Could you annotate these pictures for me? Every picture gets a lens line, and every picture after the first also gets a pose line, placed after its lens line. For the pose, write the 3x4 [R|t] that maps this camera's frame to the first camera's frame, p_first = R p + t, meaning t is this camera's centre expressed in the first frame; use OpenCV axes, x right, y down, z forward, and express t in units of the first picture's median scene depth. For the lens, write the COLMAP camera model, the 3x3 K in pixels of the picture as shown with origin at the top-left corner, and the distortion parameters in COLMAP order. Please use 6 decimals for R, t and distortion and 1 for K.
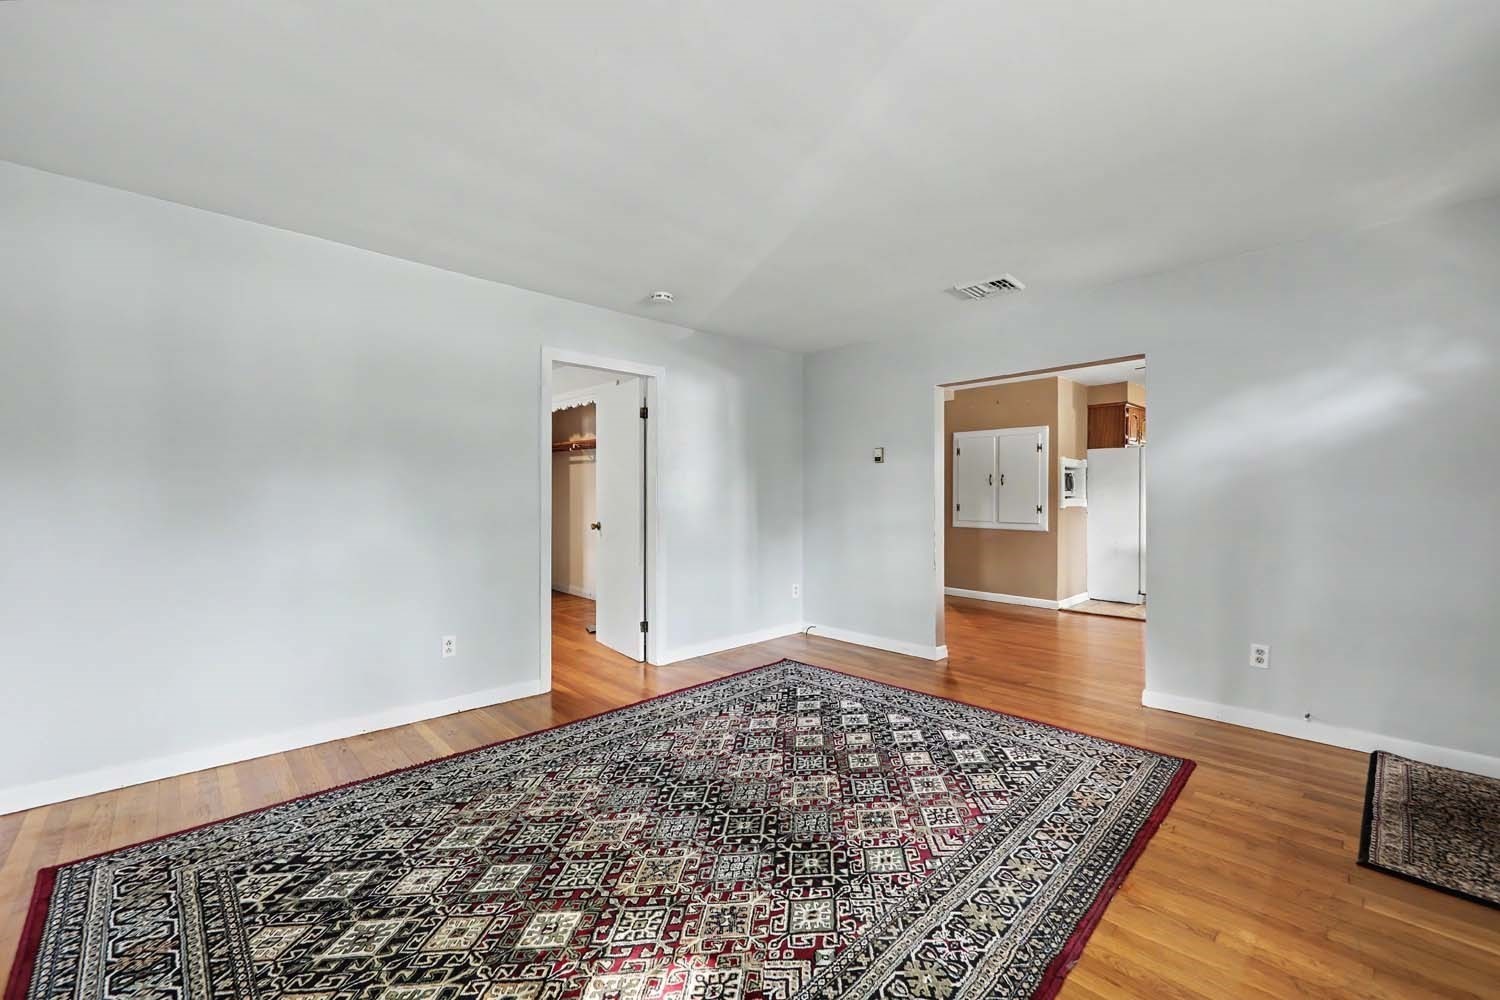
lens RADIAL K [[600.8, 0, 745.7], [0, 600.8, 497.0], [0, 0, 1]] dist [0.001702, 0.000184]
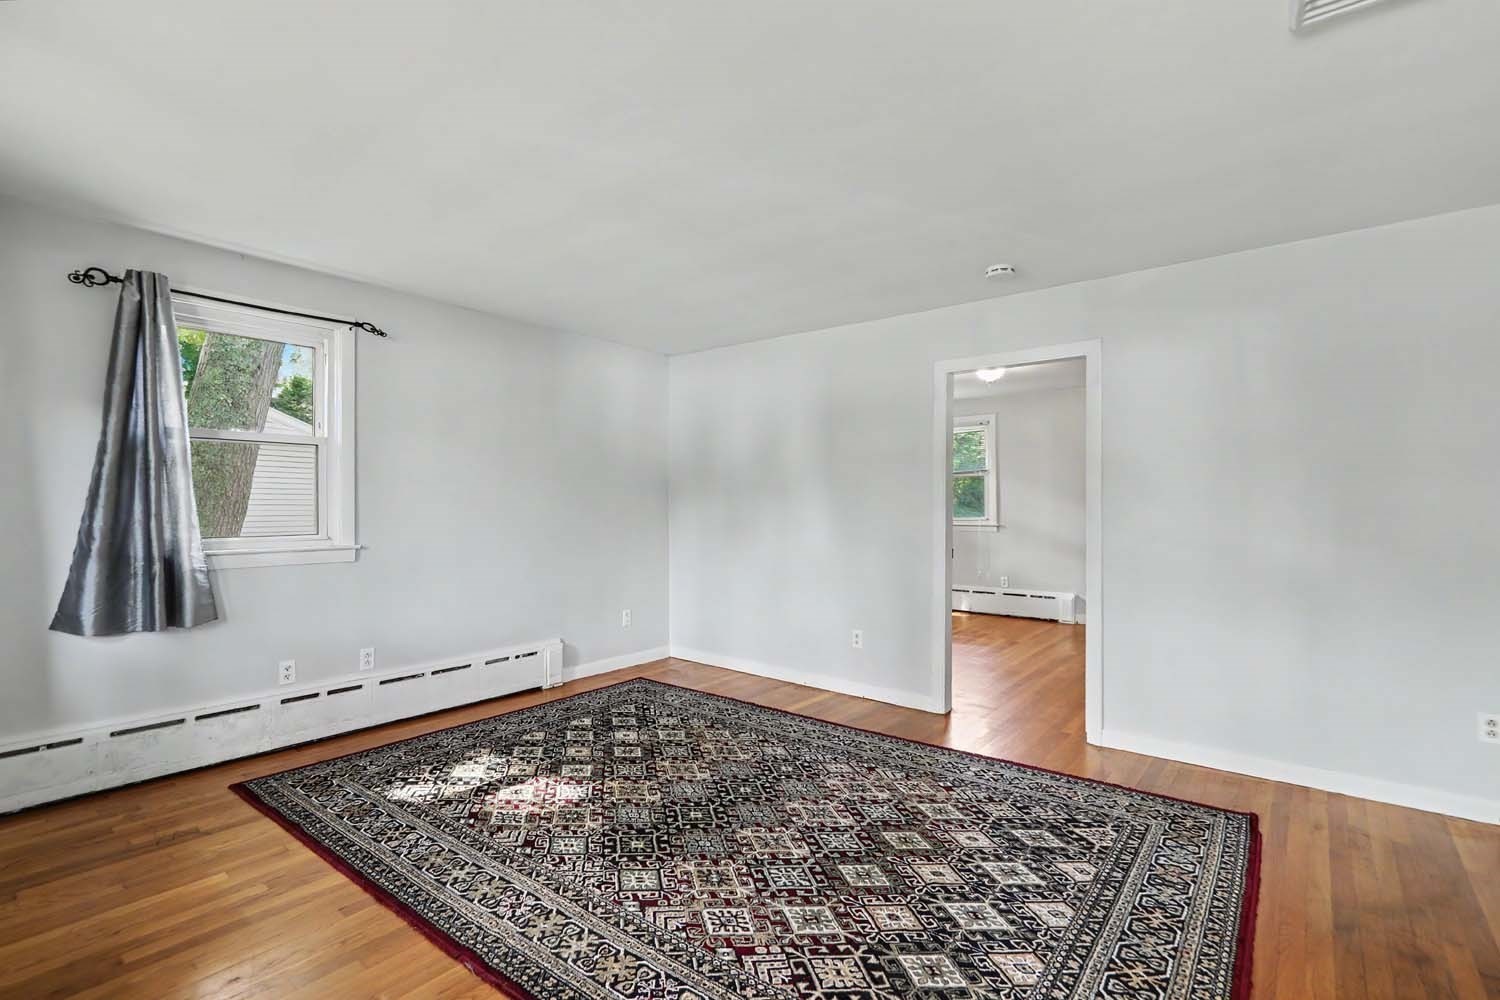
lens RADIAL K [[701.4, 0, 748.4], [0, 701.4, 501.4], [0, 0, 1]] dist [0.003327, 0.000655]
pose [[0.134338, -0.004959, -0.990923, 1.009718], [-0.007197, 0.999956, -0.005980, -0.010919], [0.990909, 0.007935, 0.134297, 0.729220]]
